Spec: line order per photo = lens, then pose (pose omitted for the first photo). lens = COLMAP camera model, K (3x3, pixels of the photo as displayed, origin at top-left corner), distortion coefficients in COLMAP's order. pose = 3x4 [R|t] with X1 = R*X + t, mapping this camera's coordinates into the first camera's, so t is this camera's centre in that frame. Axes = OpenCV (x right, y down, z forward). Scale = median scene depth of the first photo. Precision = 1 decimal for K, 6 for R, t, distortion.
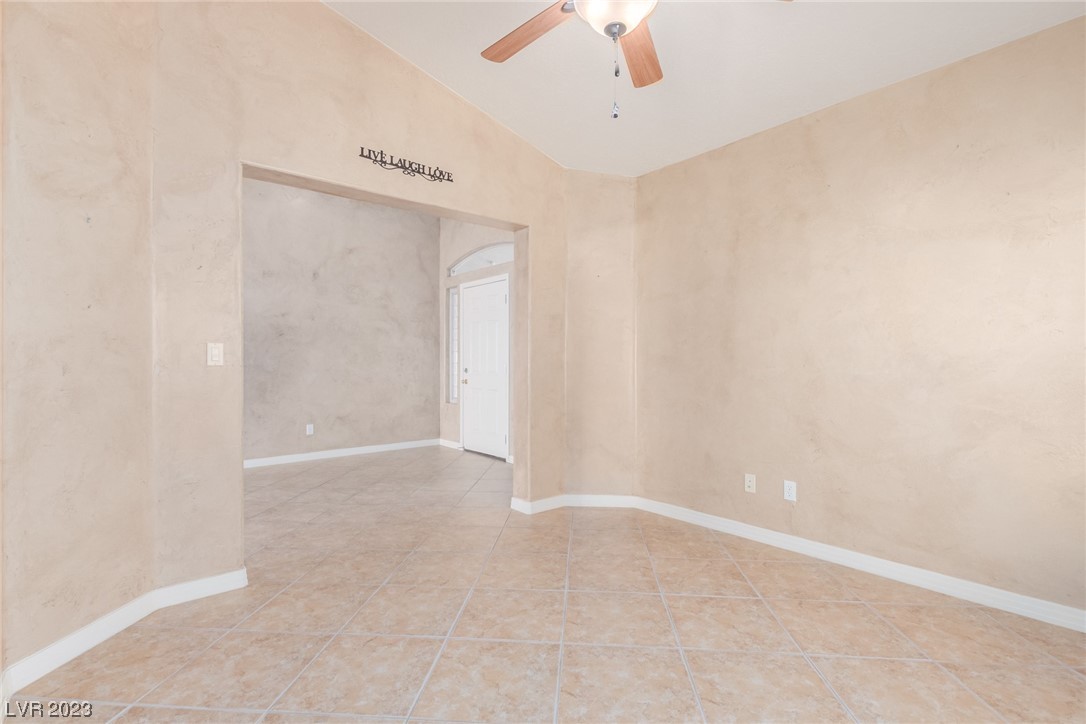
lens RADIAL K [[498.0, 0, 537.7], [0, 498.0, 365.4], [0, 0, 1]] dist [0.004604, -0.002143]
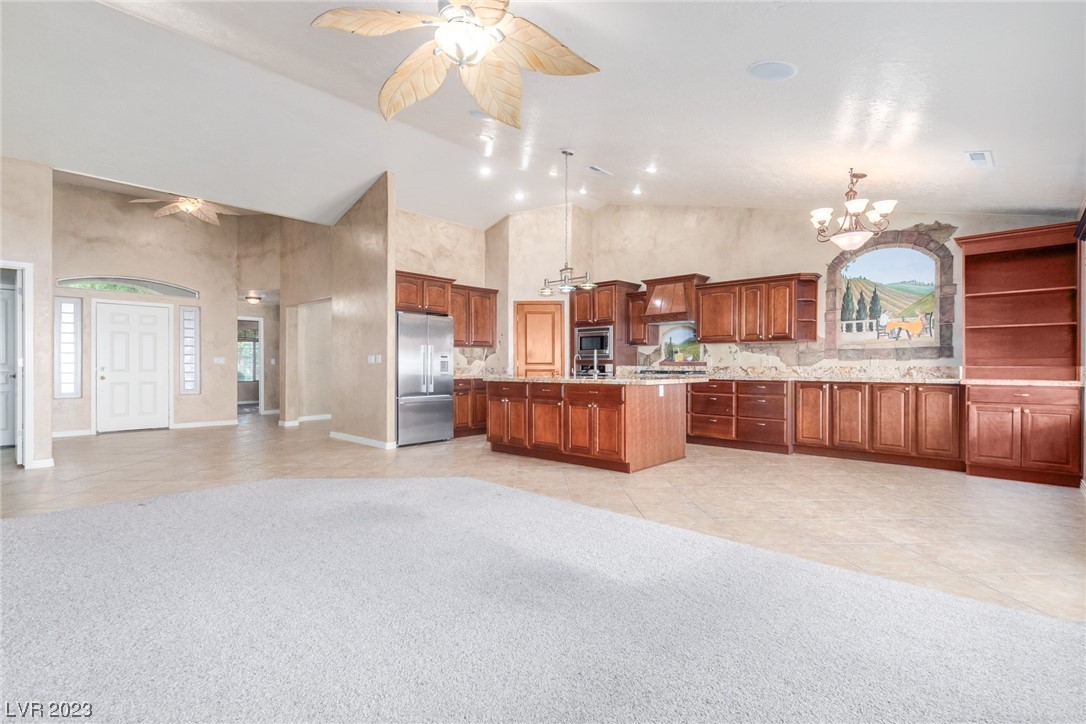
lens RADIAL K [[498.0, 0, 542.1], [0, 498.0, 366.7], [0, 0, 1]] dist [0.004604, -0.002143]
pose [[-0.116253, 0.000089, 0.993220, -3.202679], [0.002508, 0.999997, 0.000204, 0.015152], [-0.993217, 0.002515, -0.116252, 0.118976]]
